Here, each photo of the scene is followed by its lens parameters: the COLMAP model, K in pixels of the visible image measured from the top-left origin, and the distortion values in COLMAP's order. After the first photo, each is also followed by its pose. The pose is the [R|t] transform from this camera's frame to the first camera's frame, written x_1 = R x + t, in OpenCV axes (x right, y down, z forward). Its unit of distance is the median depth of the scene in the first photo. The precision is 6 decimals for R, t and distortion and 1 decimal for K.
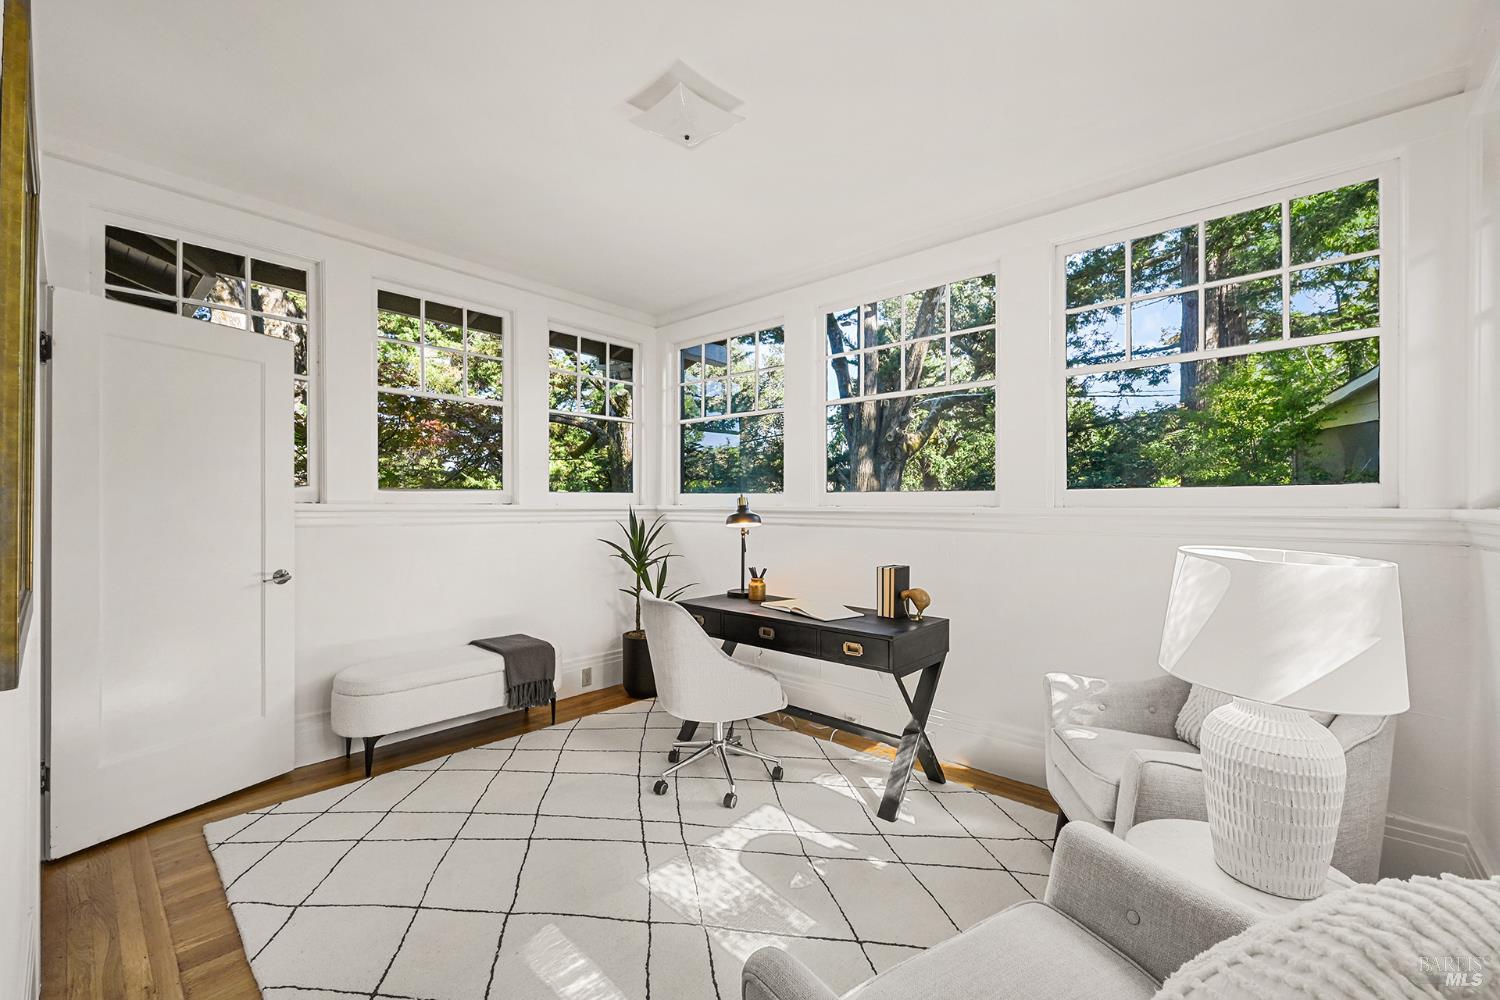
lens RADIAL K [[617.8, 0, 753.6], [0, 617.8, 505.1], [0, 0, 1]] dist [-0.001204, 0.000006]
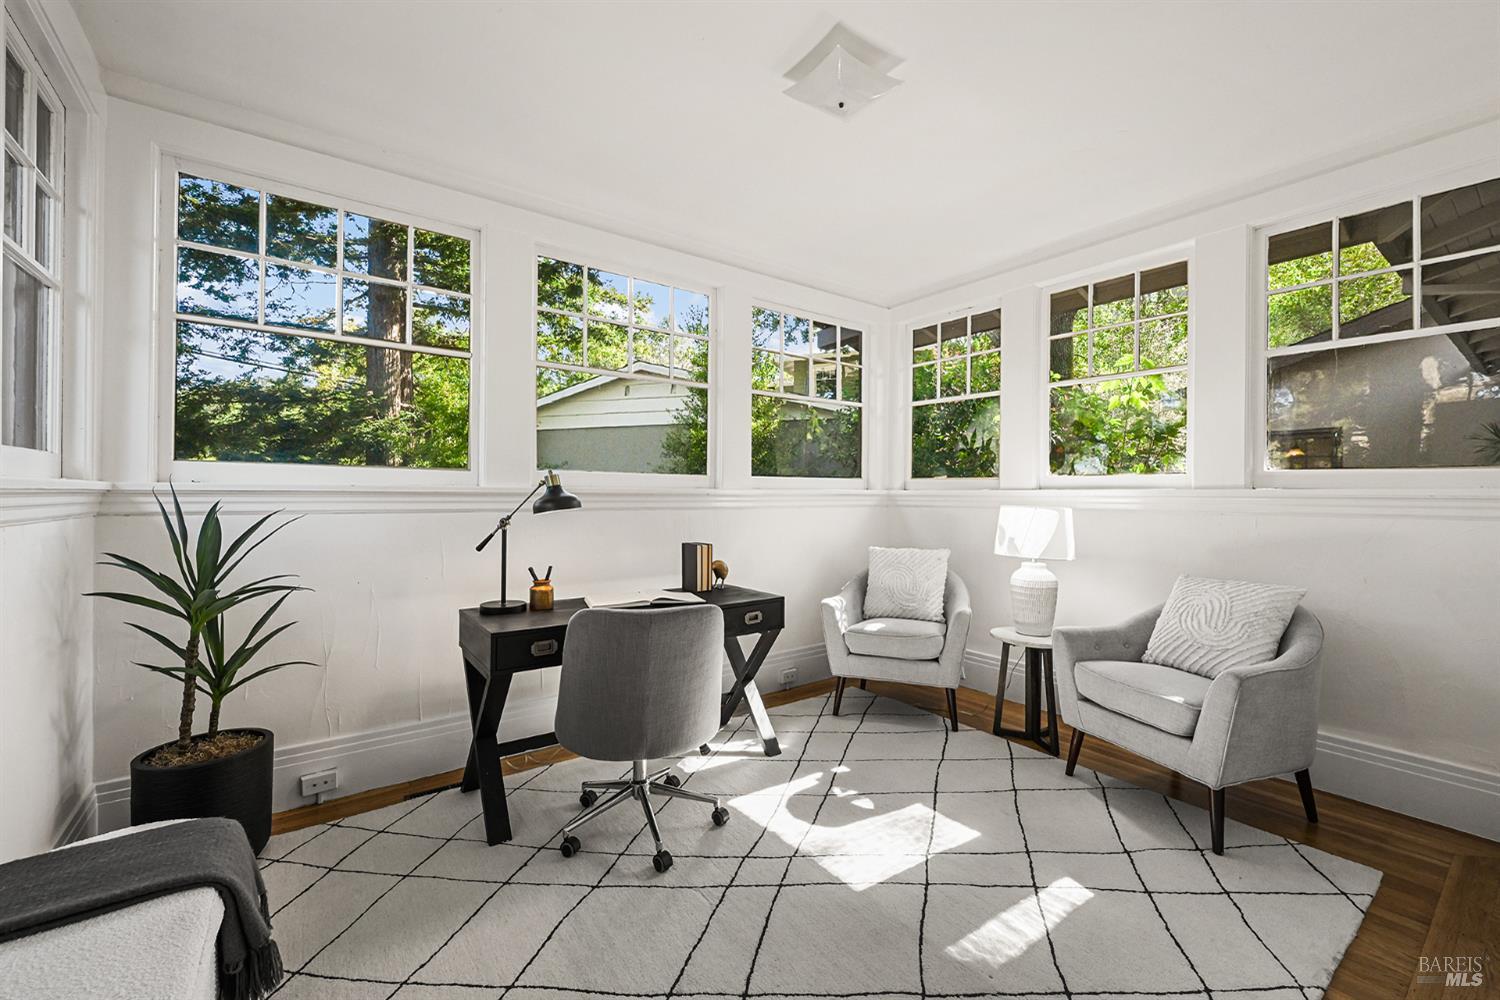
lens RADIAL K [[600.0, 0, 751.3], [0, 600.0, 491.5], [0, 0, 1]] dist [0.002220, 0.000071]
pose [[0.213992, -0.003536, 0.976829, -0.817147], [-0.008752, 0.999946, 0.005537, 0.001712], [-0.976796, -0.009734, 0.213950, 0.720990]]
